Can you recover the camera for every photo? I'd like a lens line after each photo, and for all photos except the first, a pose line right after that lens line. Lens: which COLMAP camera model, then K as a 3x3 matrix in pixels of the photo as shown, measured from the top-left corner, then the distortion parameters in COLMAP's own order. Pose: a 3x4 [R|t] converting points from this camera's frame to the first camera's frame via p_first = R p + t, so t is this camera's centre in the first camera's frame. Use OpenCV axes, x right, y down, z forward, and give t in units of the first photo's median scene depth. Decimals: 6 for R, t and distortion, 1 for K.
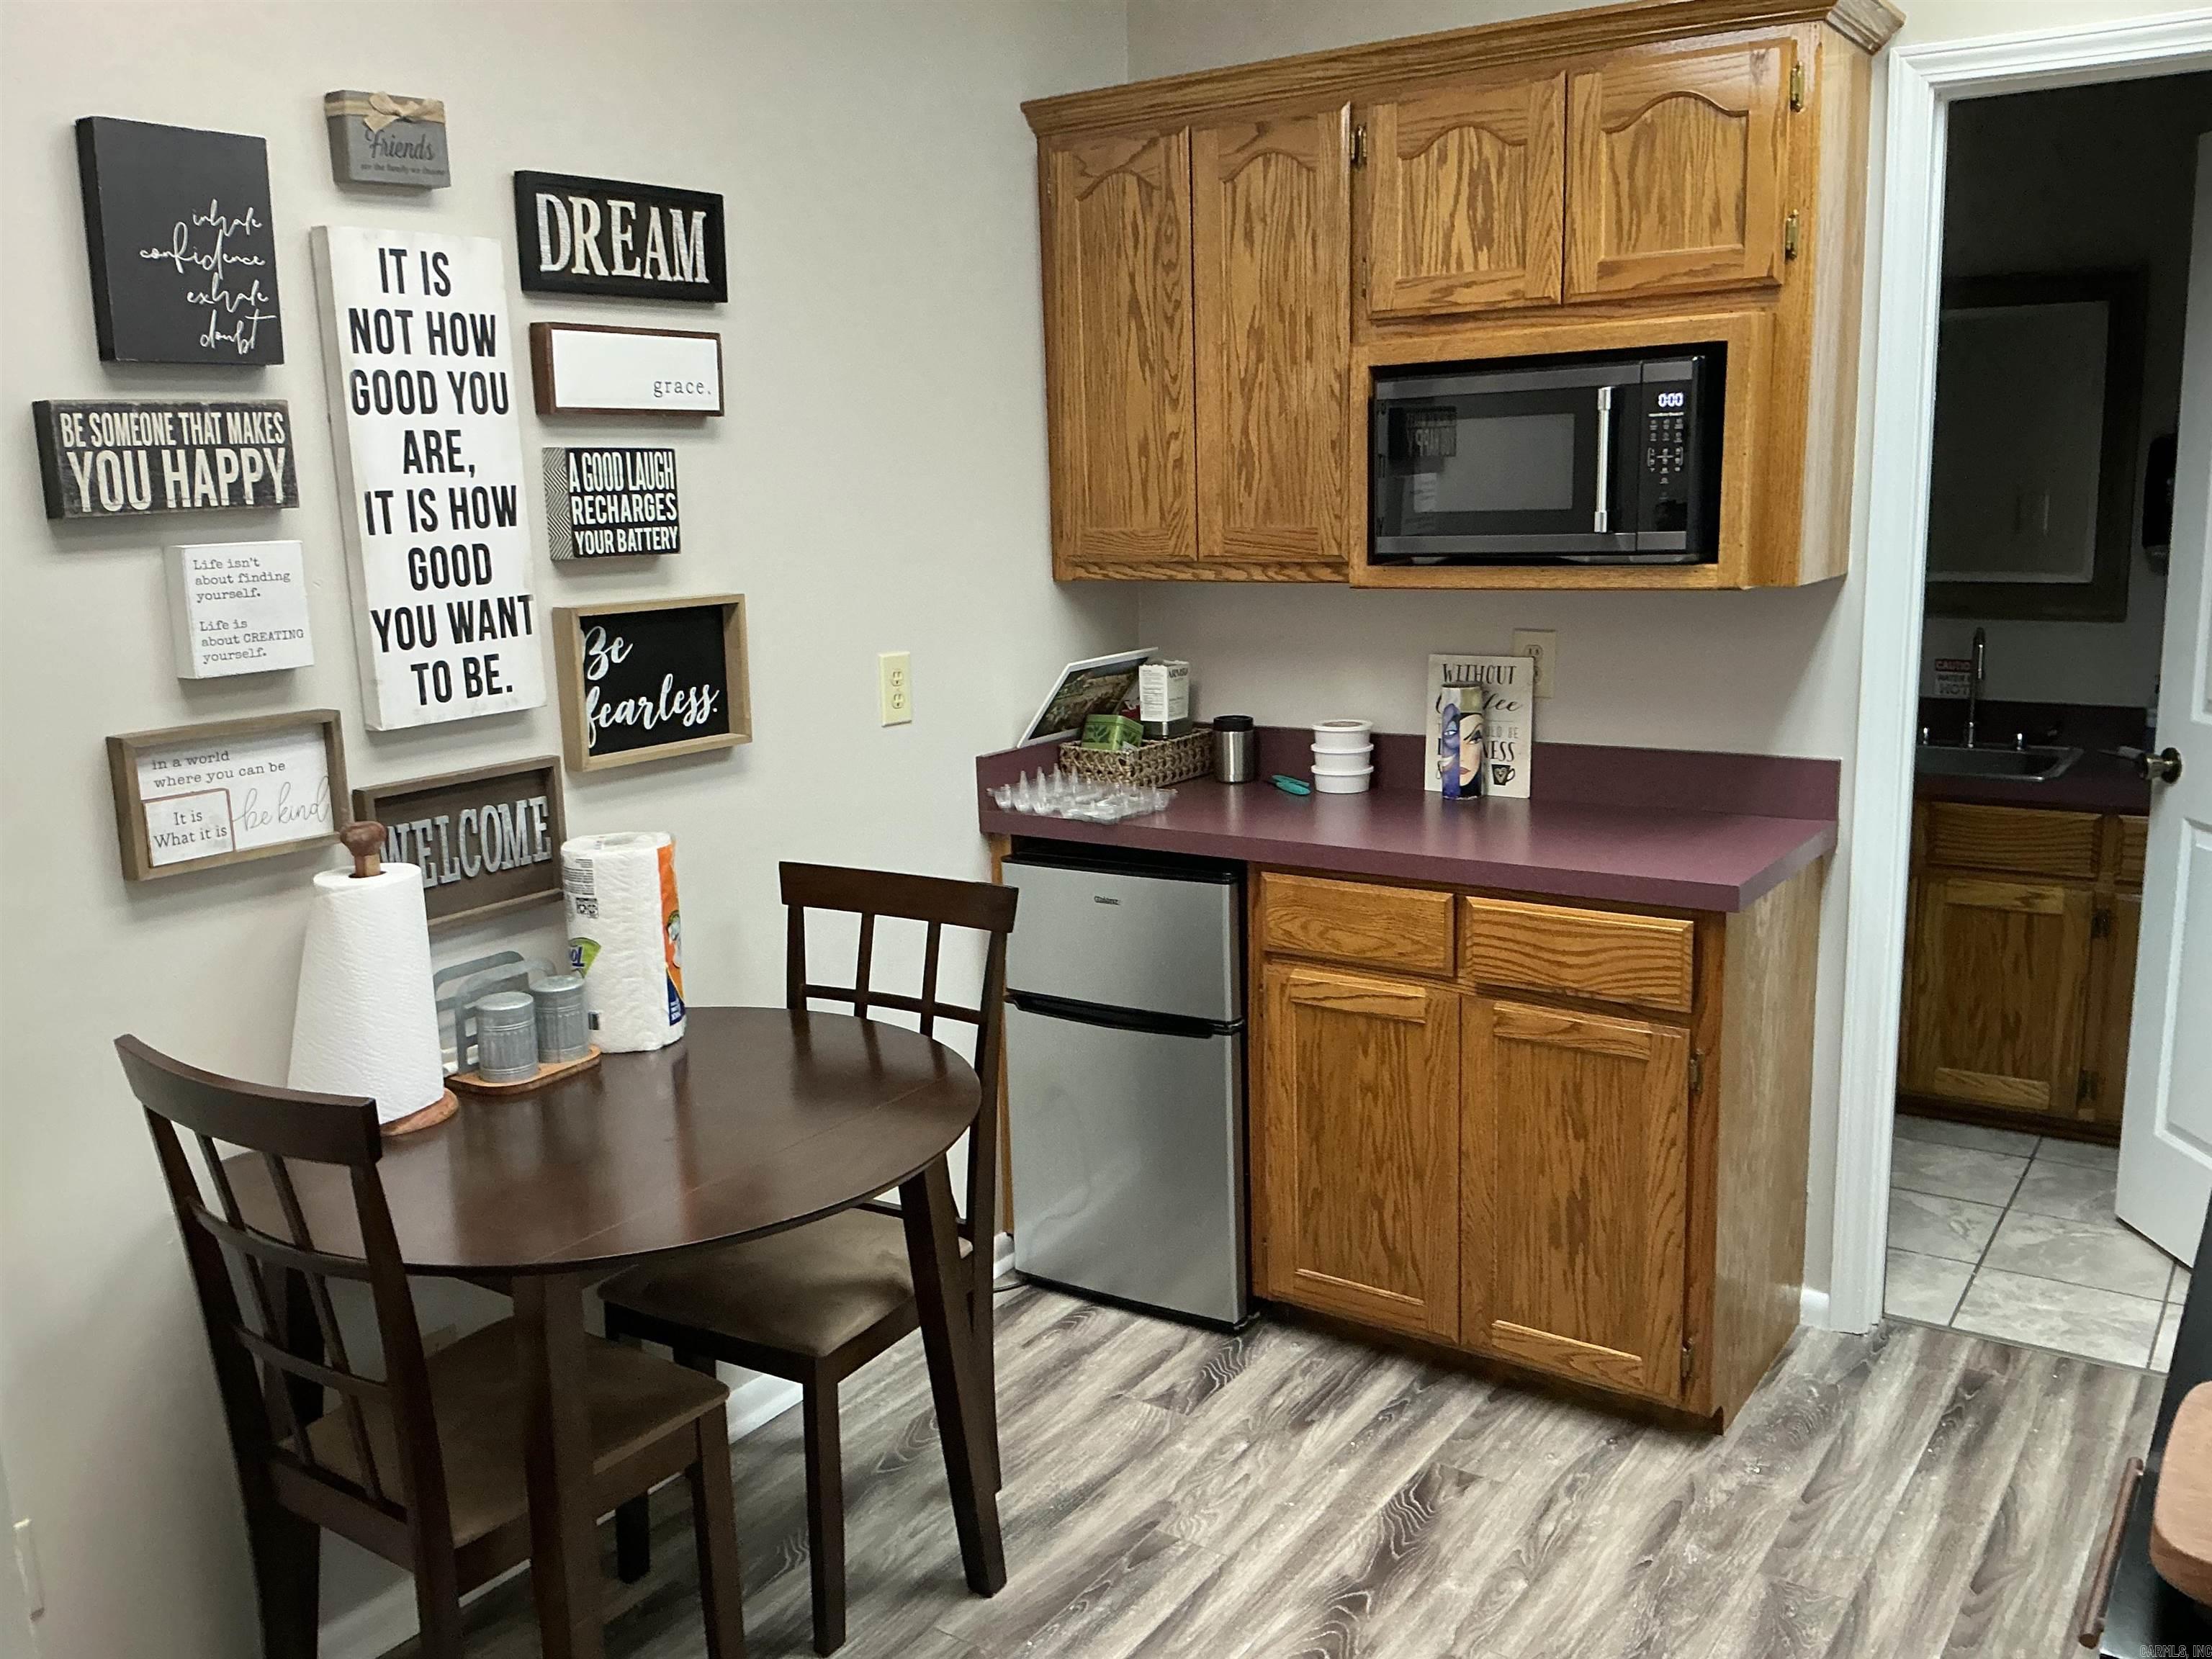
lens RADIAL K [[1807.1, 0, 1107.8], [0, 1807.1, 840.0], [0, 0, 1]] dist [0.136465, -0.293738]
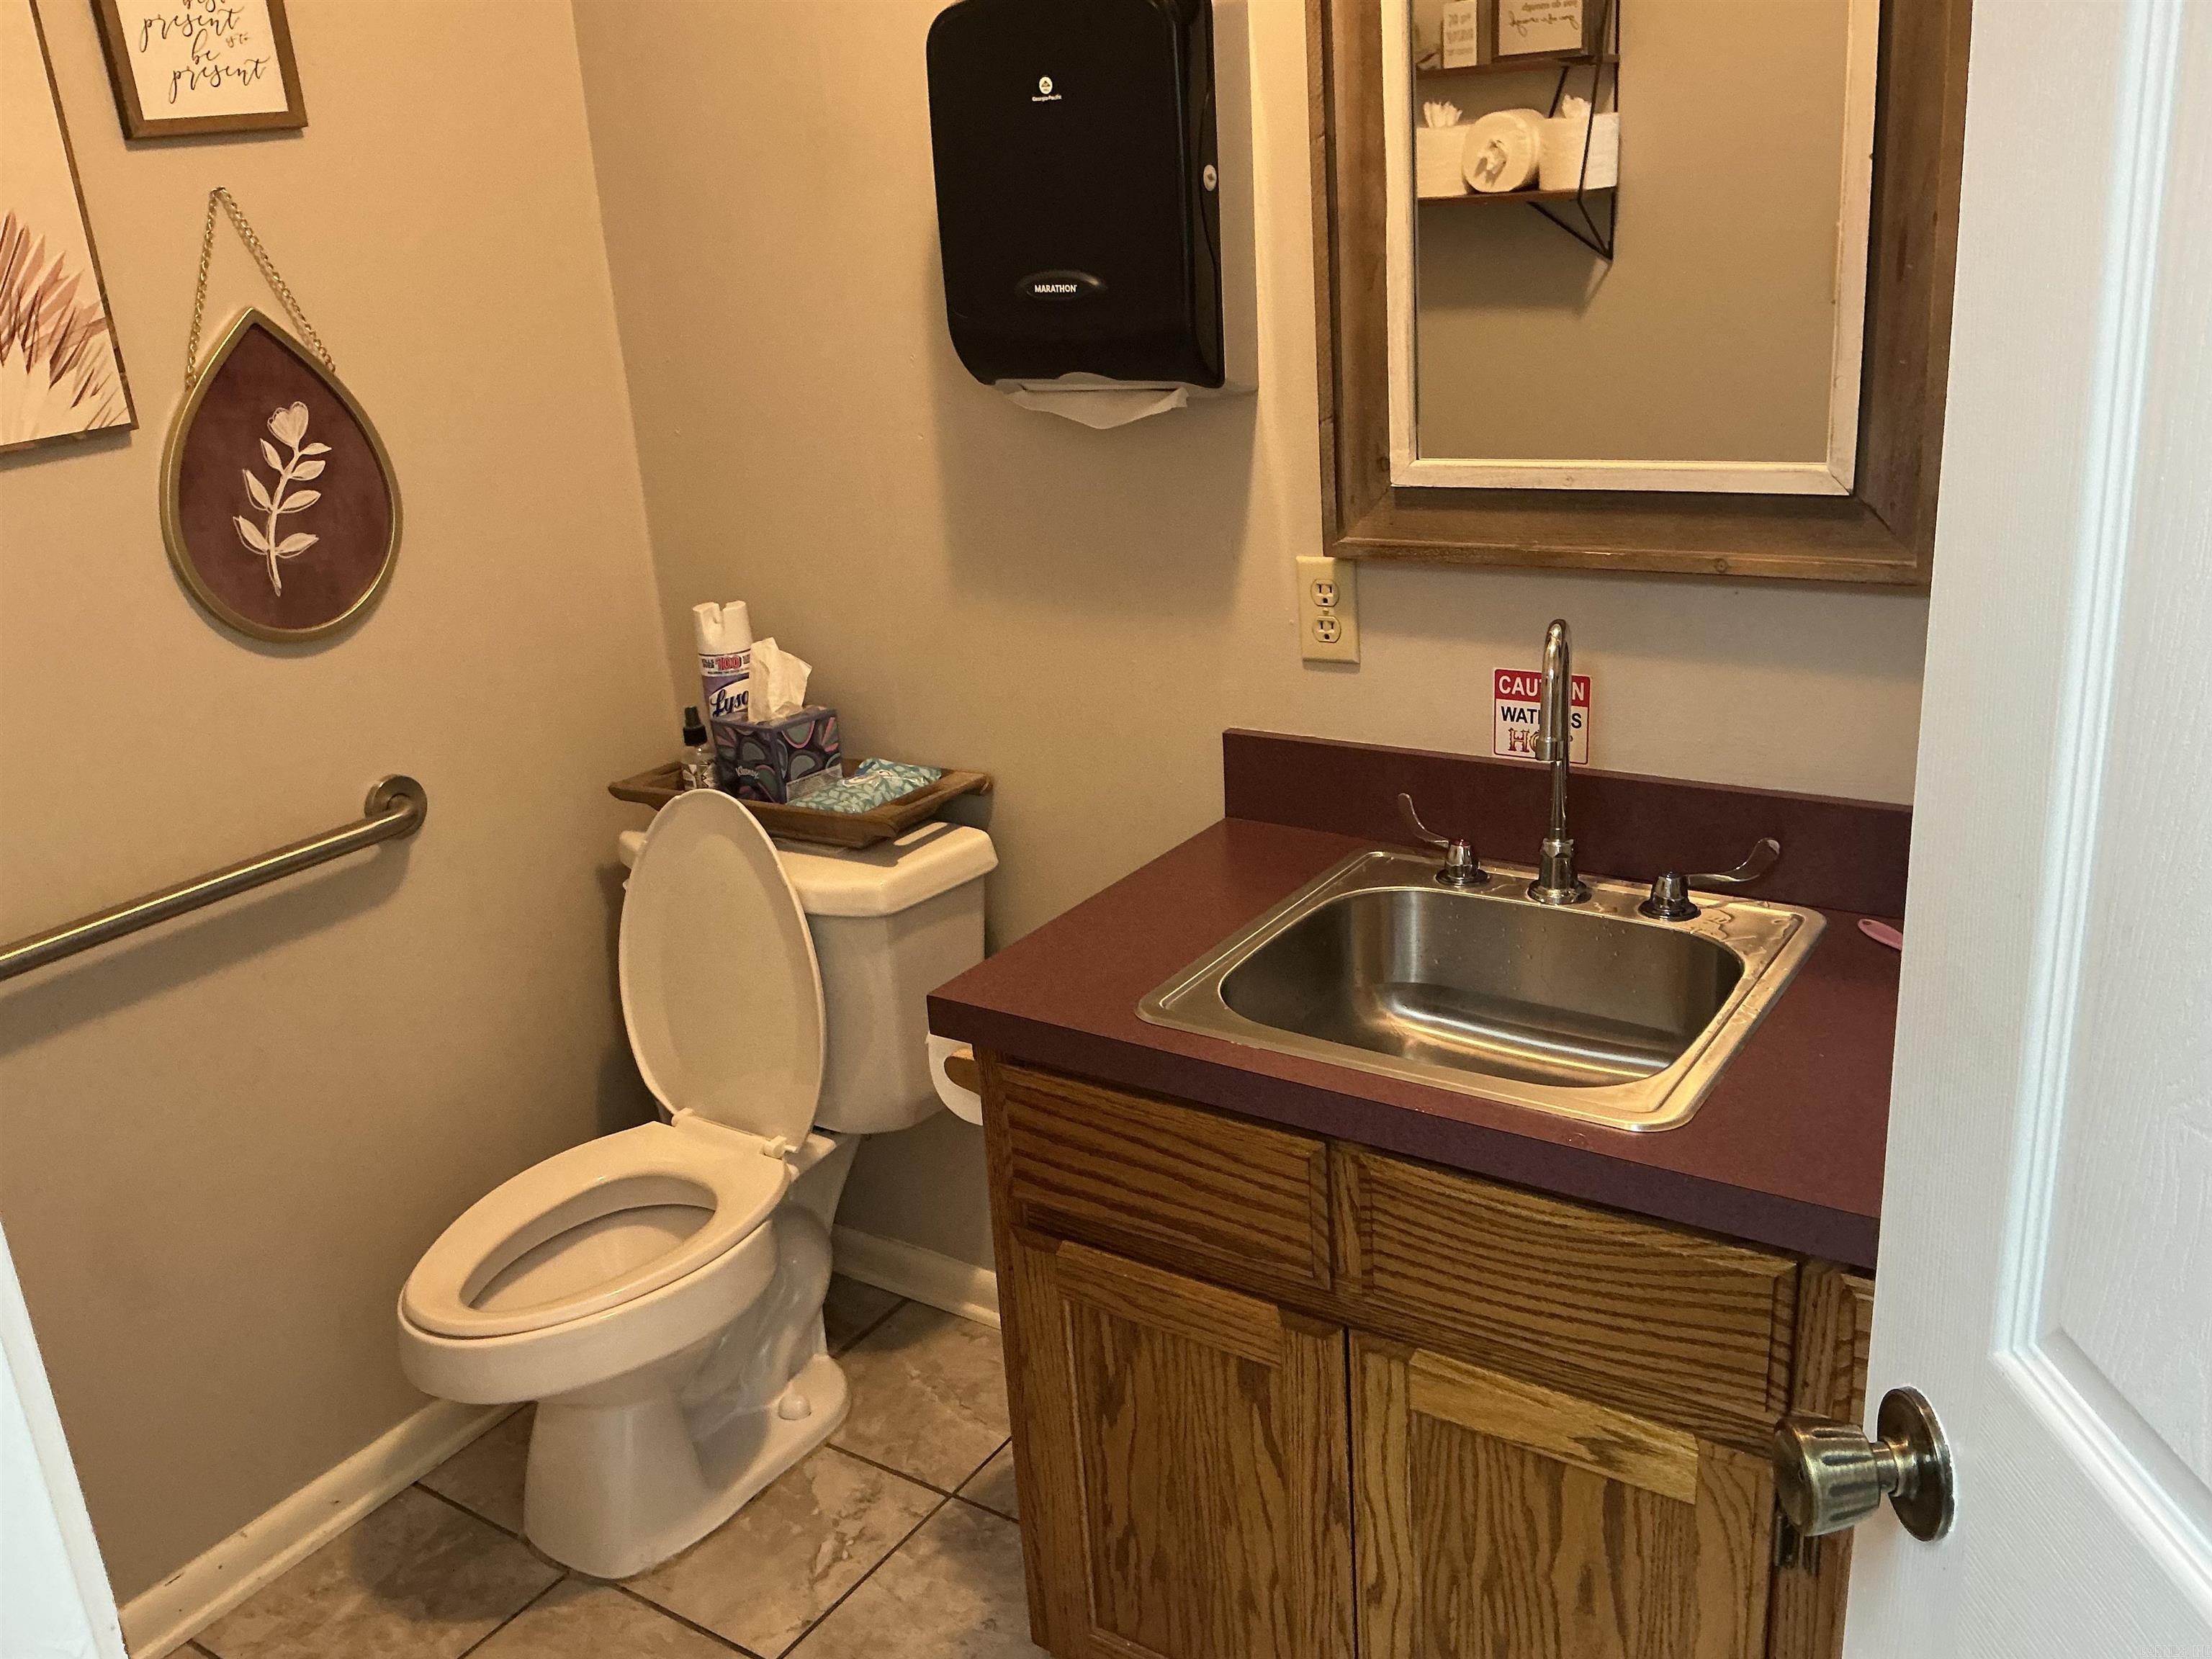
lens RADIAL K [[1807.1, 0, 1107.8], [0, 1807.1, 840.0], [0, 0, 1]] dist [0.136465, -0.293738]
pose [[0.998692, -0.050218, -0.009622, 0.538932], [0.051091, 0.987573, 0.148626, -0.187184], [0.002039, -0.148924, 0.988847, 0.863288]]
